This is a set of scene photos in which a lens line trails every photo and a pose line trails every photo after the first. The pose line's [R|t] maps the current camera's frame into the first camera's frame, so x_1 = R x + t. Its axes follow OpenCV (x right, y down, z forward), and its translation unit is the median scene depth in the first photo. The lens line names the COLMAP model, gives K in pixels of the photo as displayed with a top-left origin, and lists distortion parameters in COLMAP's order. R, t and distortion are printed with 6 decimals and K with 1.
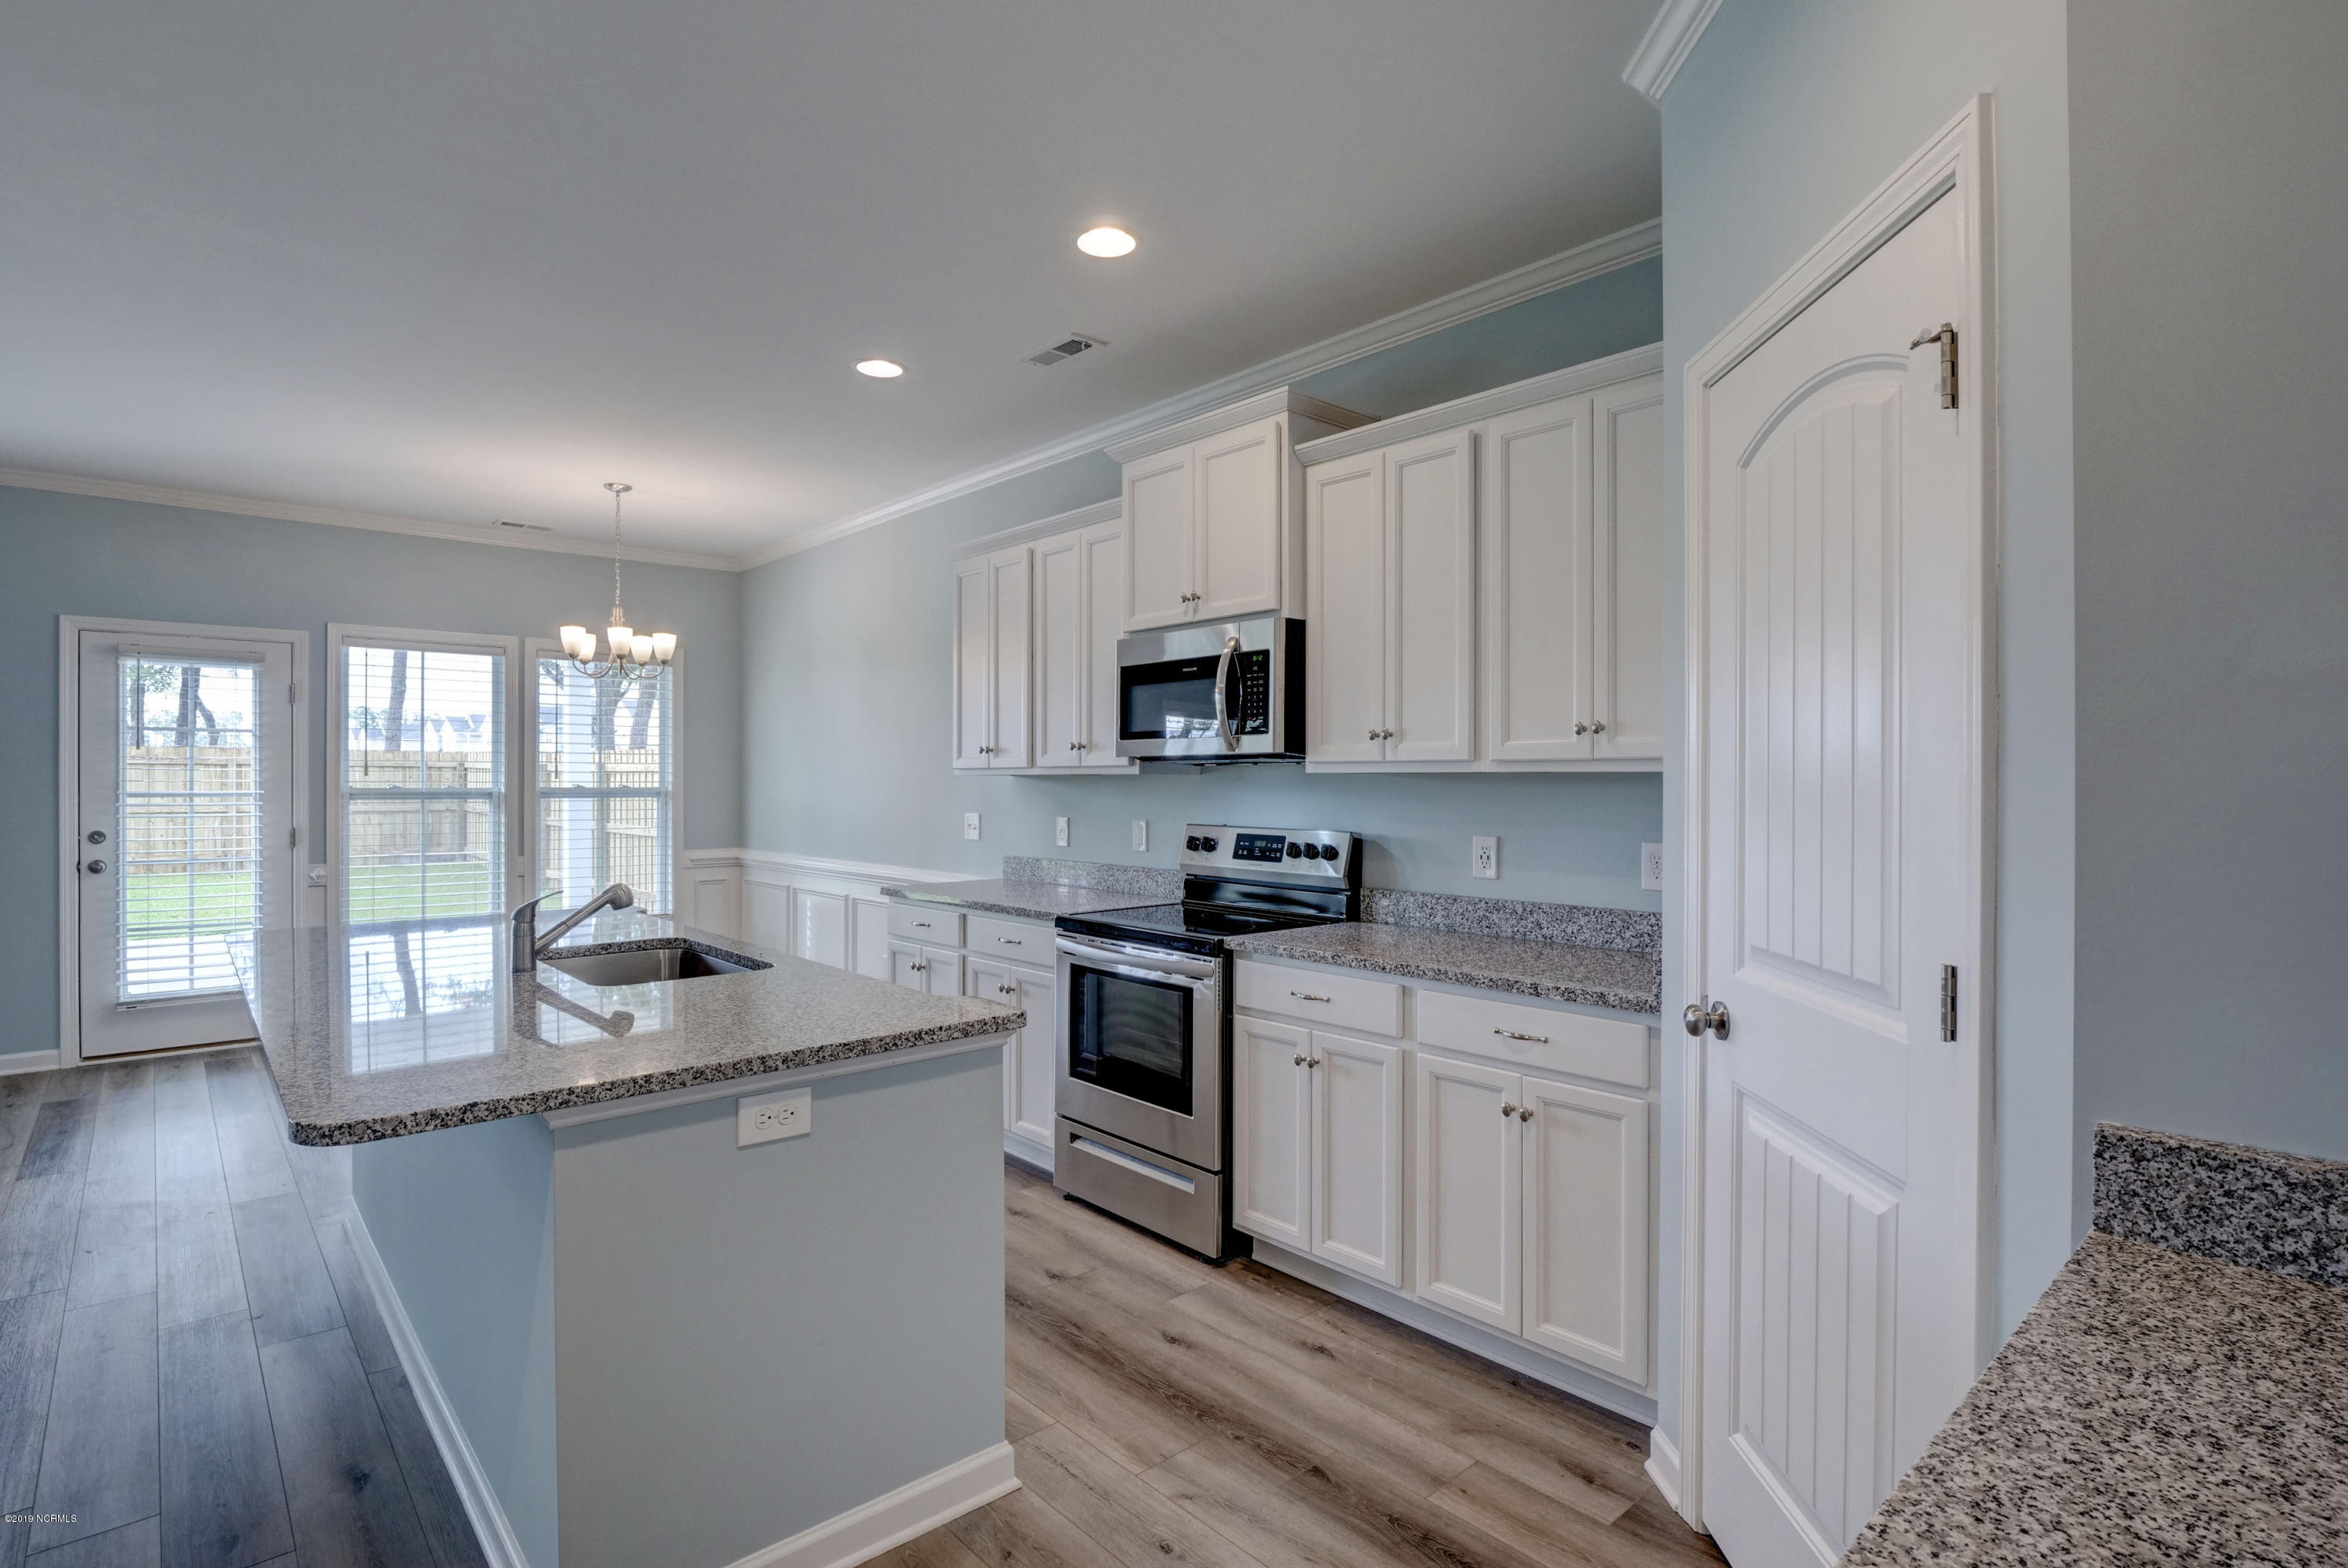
lens RADIAL K [[1144.7, 0, 1165.2], [0, 1144.7, 788.7], [0, 0, 1]] dist [-0.006771, -0.001802]
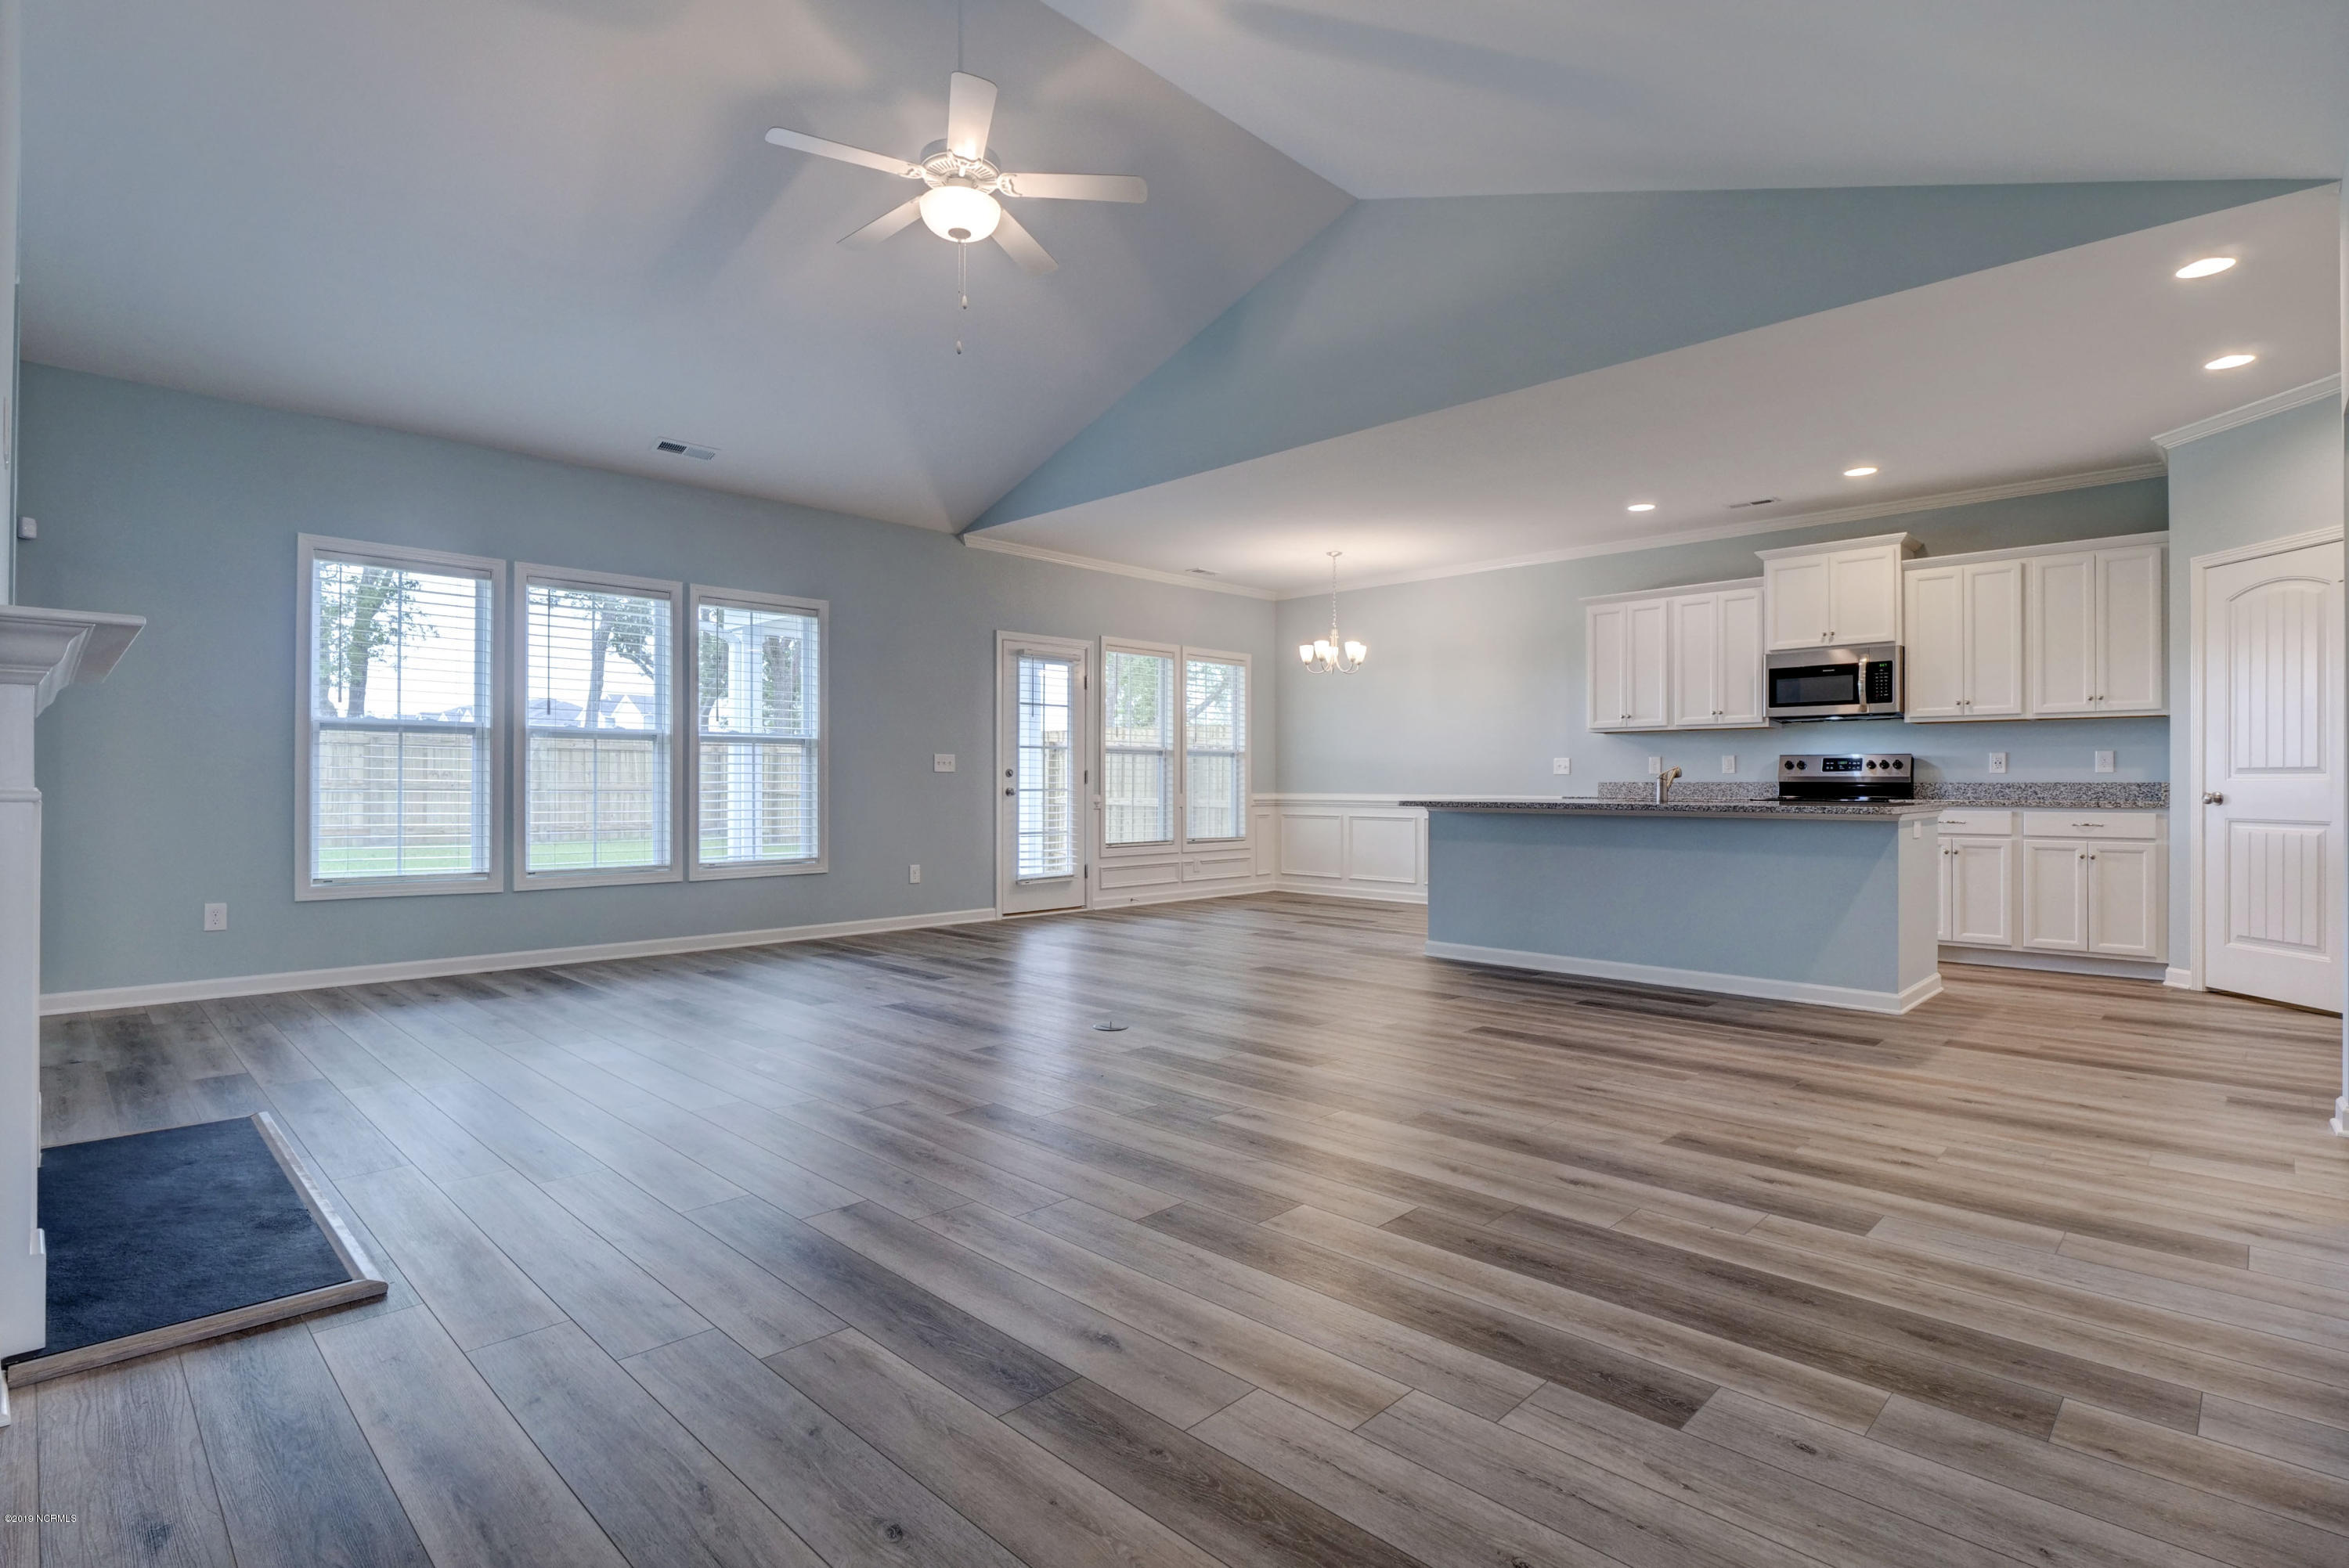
lens RADIAL K [[1145.2, 0, 1184.8], [0, 1145.2, 780.8], [0, 0, 1]] dist [-0.006771, -0.001802]
pose [[0.998370, 0.000022, 0.057072, -1.108694], [0.000351, 0.999979, -0.006527, 0.089800], [-0.057071, 0.006537, 0.998349, -0.822737]]
